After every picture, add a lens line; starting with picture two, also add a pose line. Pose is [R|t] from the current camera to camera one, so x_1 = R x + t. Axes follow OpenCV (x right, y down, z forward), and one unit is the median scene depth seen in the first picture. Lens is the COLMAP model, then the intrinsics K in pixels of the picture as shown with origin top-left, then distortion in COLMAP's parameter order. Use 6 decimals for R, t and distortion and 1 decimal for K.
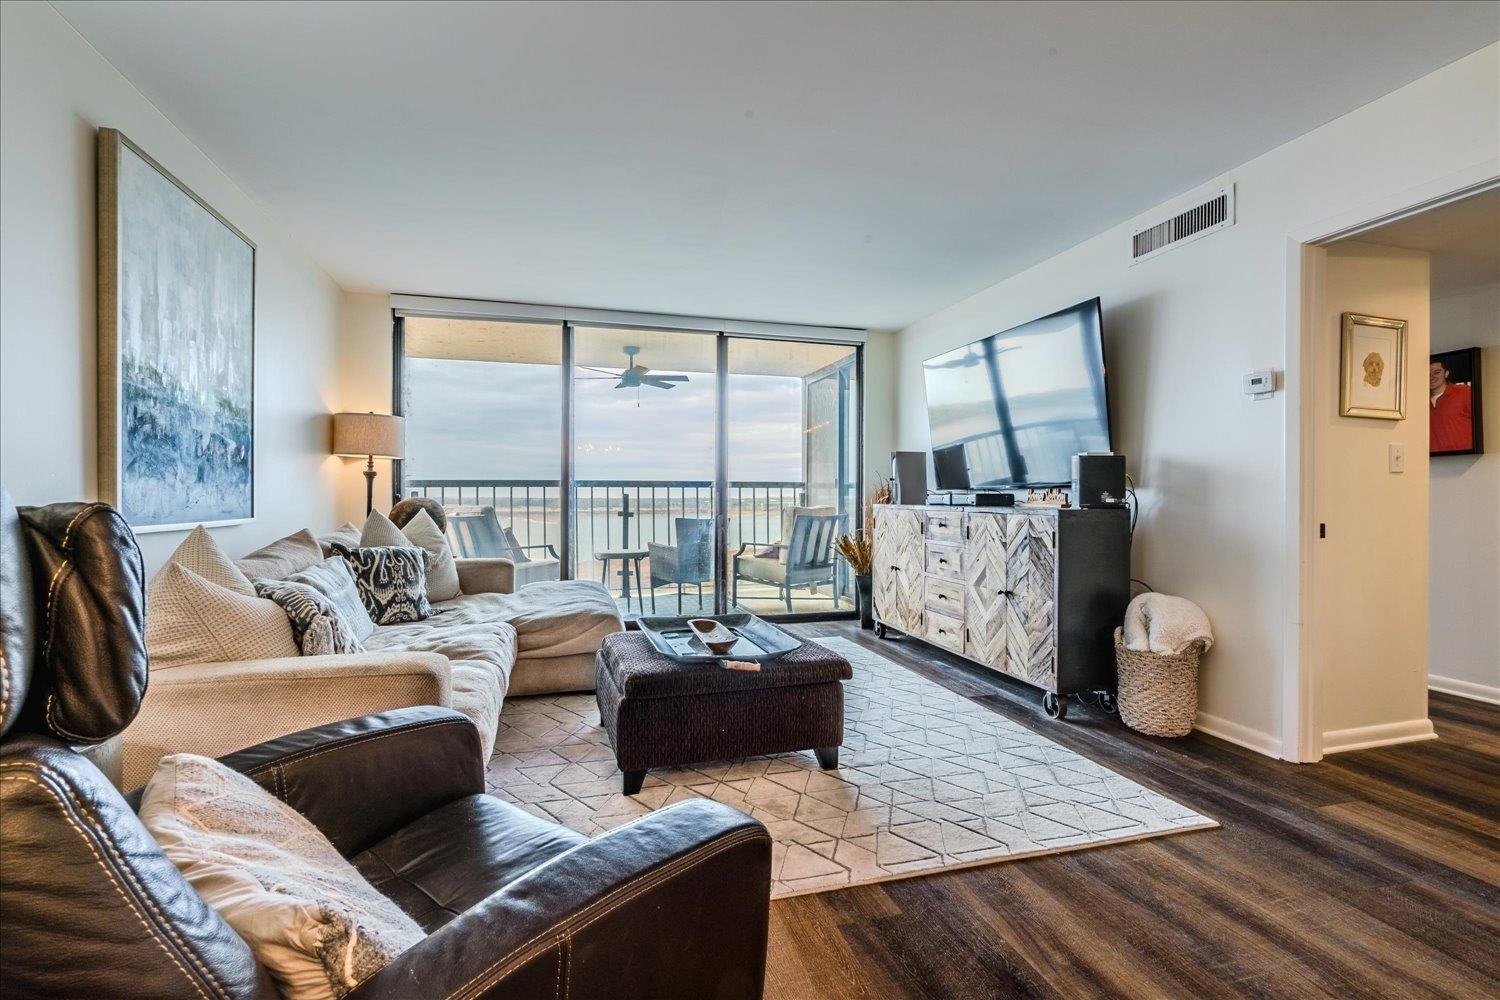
lens RADIAL K [[689.8, 0, 763.5], [0, 689.8, 495.5], [0, 0, 1]] dist [0.000635, 0.000552]
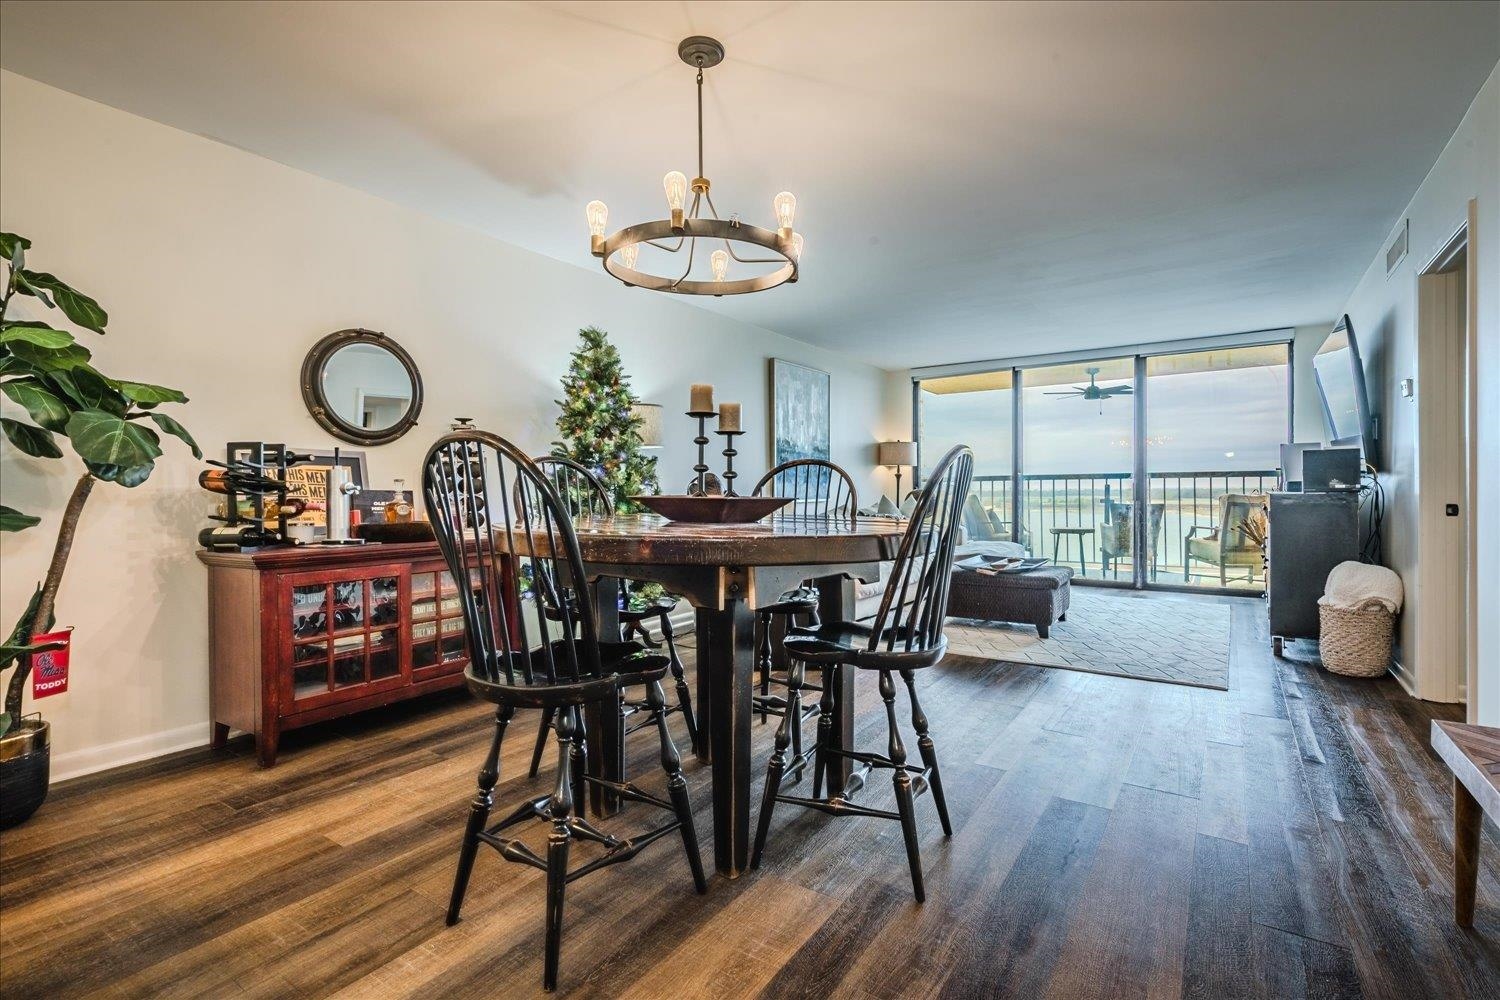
lens RADIAL K [[689.8, 0, 761.9], [0, 689.8, 498.3], [0, 0, 1]] dist [0.000635, 0.000552]
pose [[0.635075, 0.004172, -0.772439, 0.590096], [0.008074, 0.999895, 0.012038, 0.004343], [0.772408, -0.013882, 0.634975, -0.407104]]
